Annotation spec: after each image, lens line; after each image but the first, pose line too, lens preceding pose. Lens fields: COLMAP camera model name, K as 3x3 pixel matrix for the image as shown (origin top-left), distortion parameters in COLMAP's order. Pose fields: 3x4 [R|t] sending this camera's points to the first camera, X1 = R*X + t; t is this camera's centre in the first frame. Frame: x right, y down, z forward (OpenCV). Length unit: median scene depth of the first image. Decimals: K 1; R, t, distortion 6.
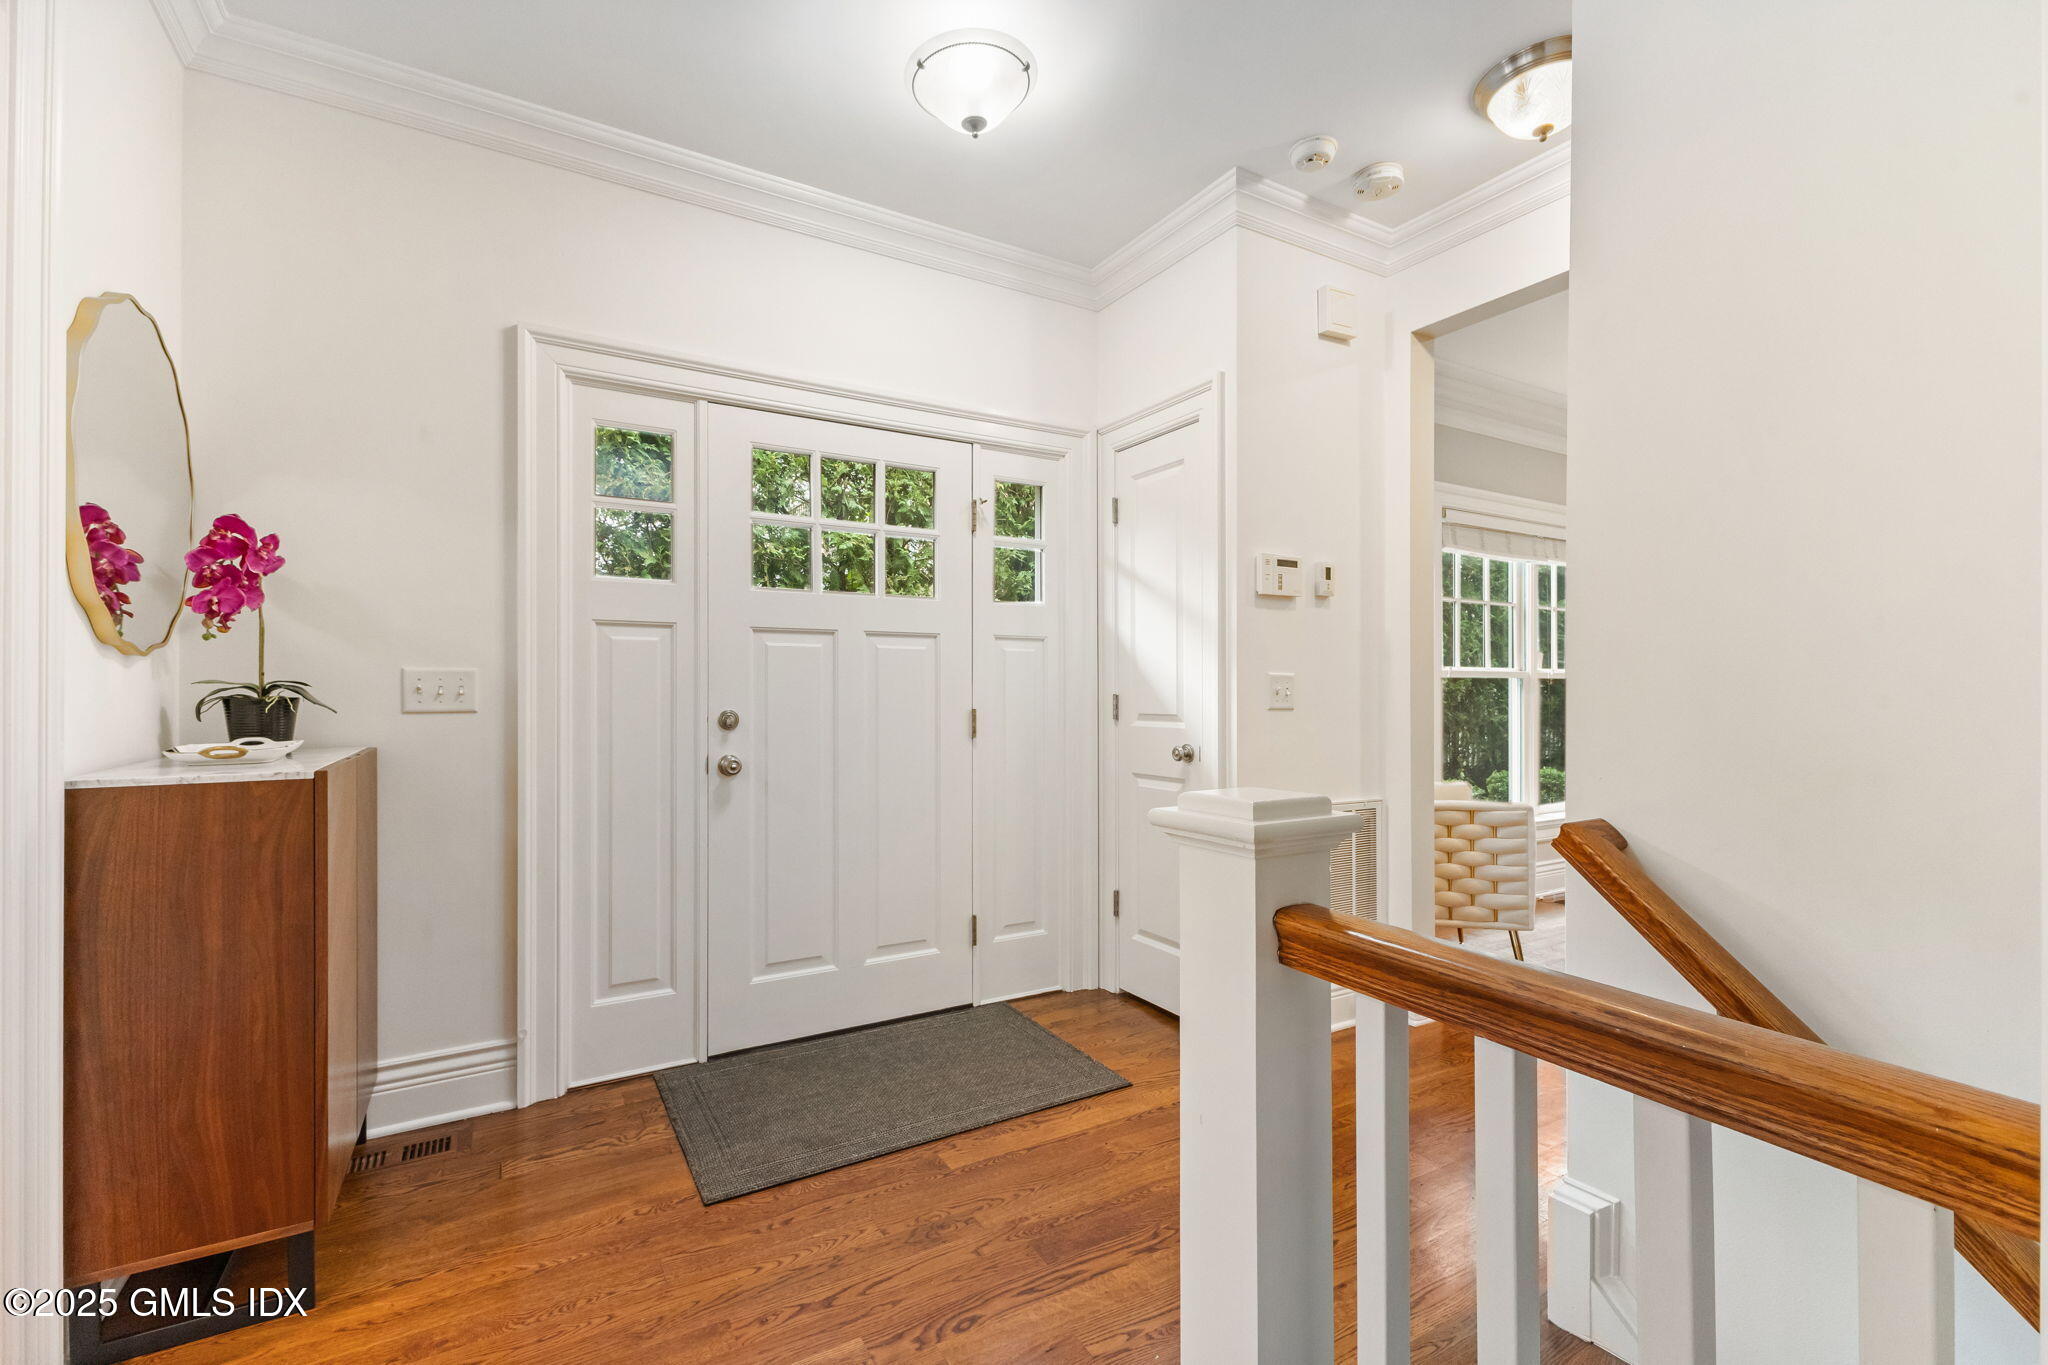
lens RADIAL K [[901.7, 0, 1034.4], [0, 901.7, 687.8], [0, 0, 1]] dist [0.009756, 0.000651]
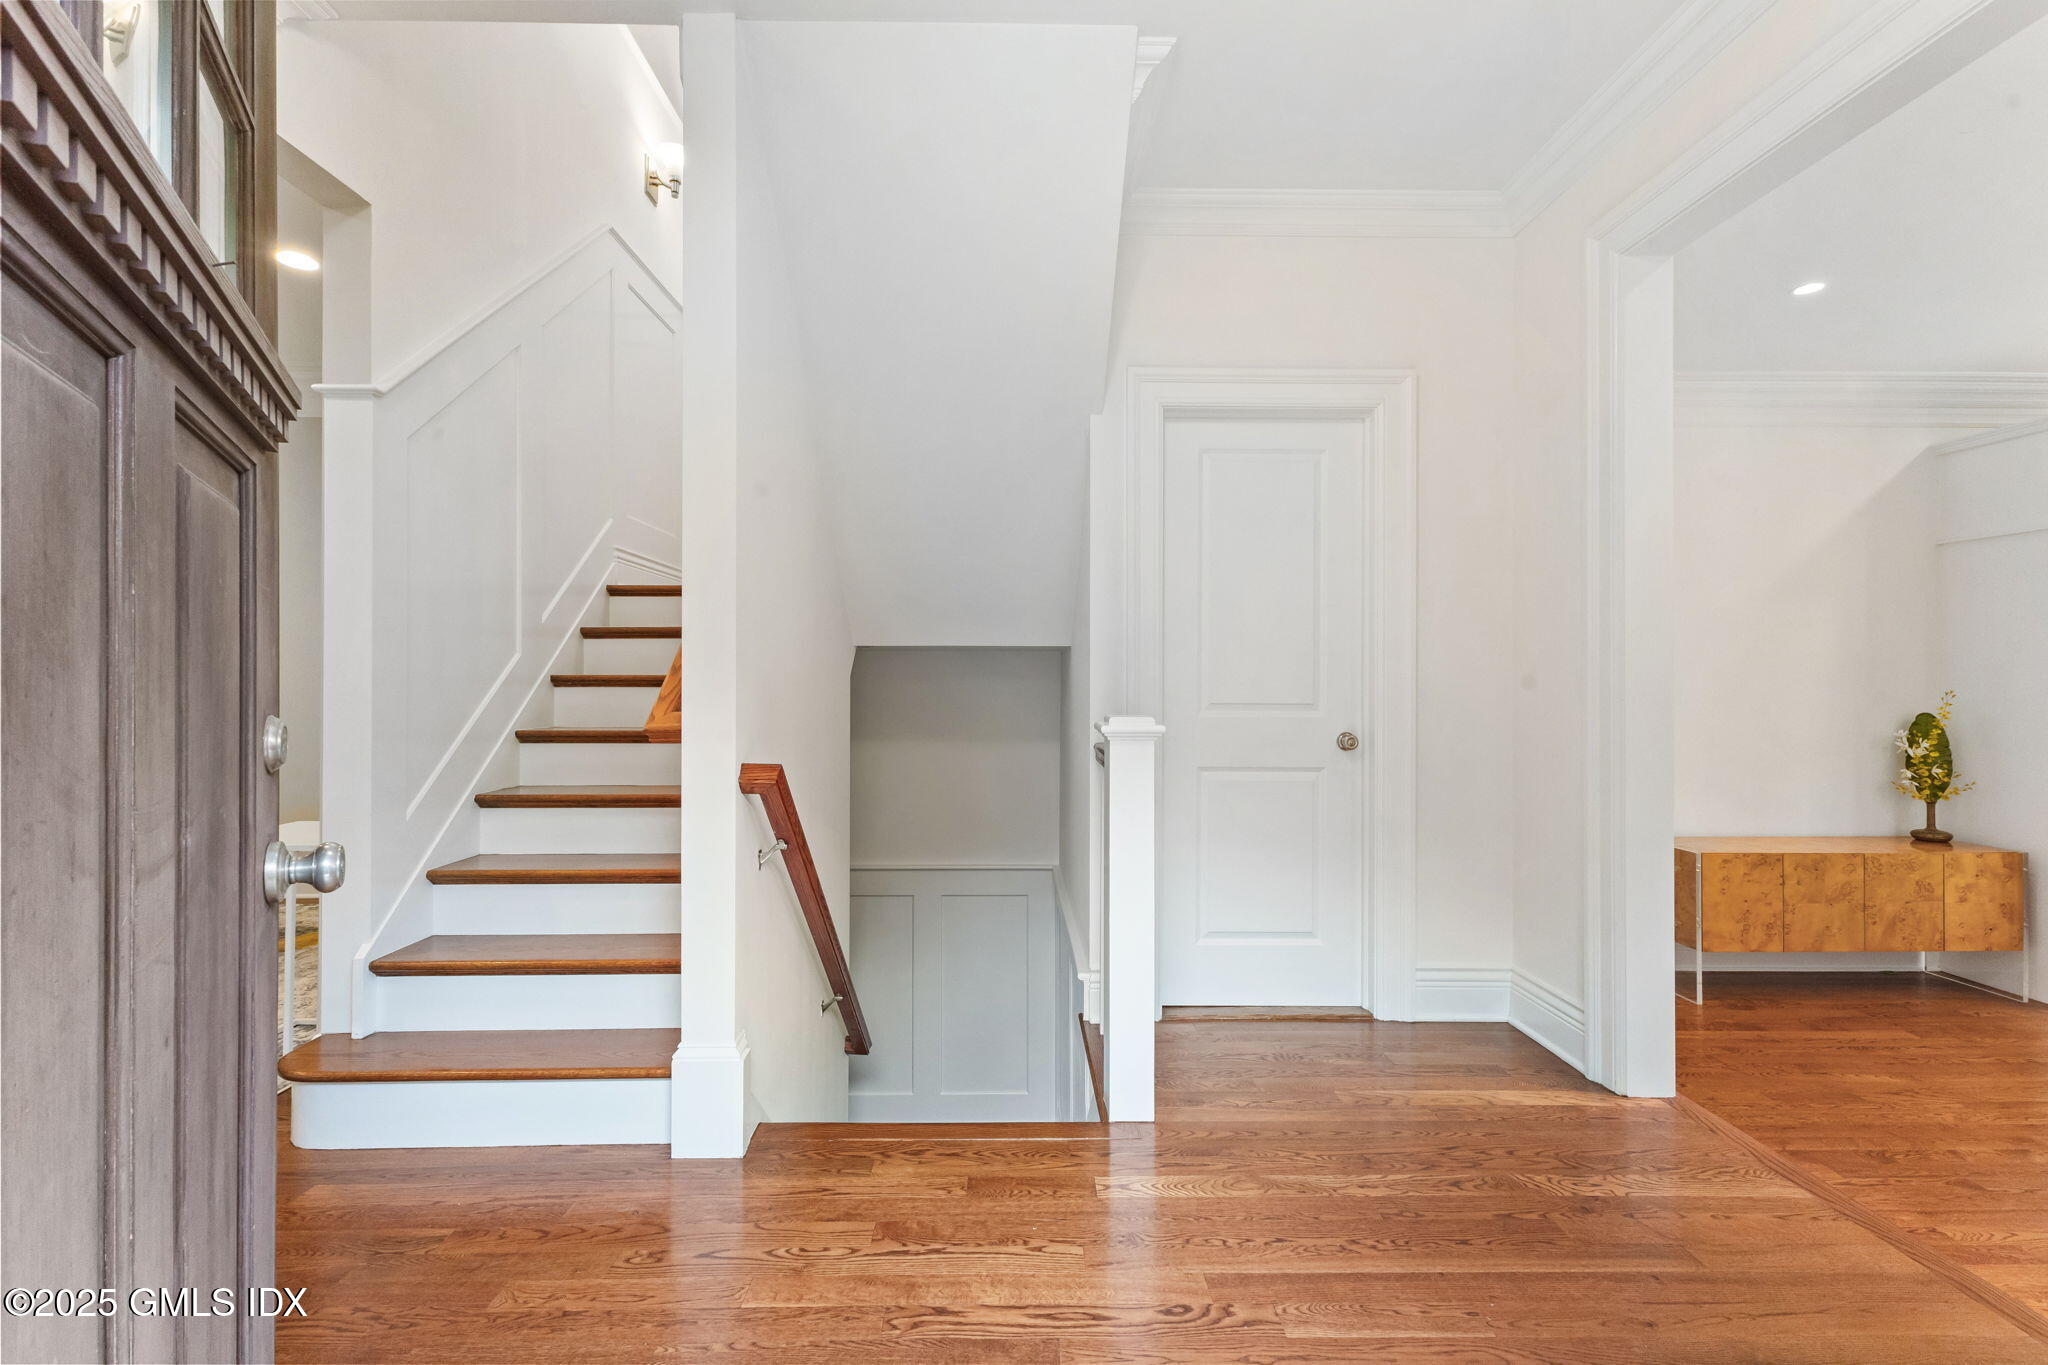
lens RADIAL K [[901.7, 0, 1018.9], [0, 901.7, 678.5], [0, 0, 1]] dist [0.009756, 0.000651]
pose [[-0.865870, 0.002856, 0.500260, -0.418586], [-0.000107, 0.999983, -0.005895, 0.023519], [-0.500269, -0.005158, -0.865855, 1.932749]]
